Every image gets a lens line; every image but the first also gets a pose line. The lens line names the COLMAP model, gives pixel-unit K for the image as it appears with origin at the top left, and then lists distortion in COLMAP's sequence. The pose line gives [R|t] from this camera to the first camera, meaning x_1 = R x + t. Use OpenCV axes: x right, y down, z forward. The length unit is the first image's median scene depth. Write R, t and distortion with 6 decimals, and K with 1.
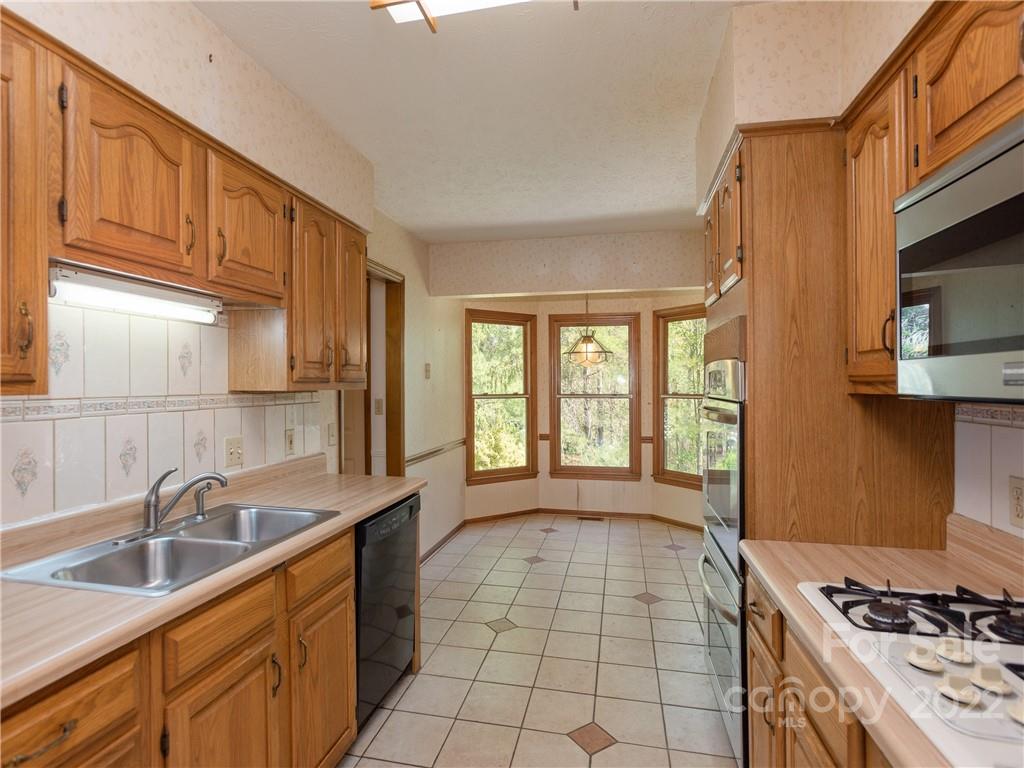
lens RADIAL K [[514.2, 0, 512.0], [0, 514.2, 384.0], [0, 0, 1]] dist [0.002184, 0.000766]
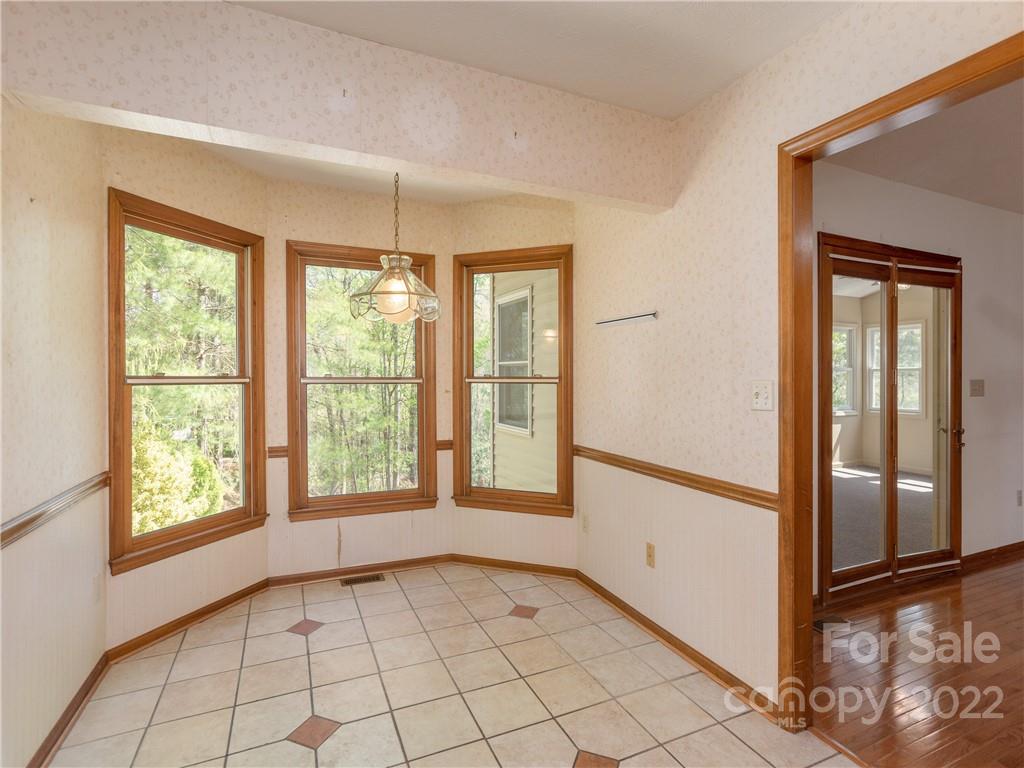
lens RADIAL K [[513.9, 0, 509.5], [0, 513.9, 380.0], [0, 0, 1]] dist [0.001950, 0.000784]
pose [[0.815035, 0.001685, 0.579409, -0.061915], [-0.007146, 0.999949, 0.007144, 0.017446], [-0.579367, -0.009963, 0.815006, 0.399233]]
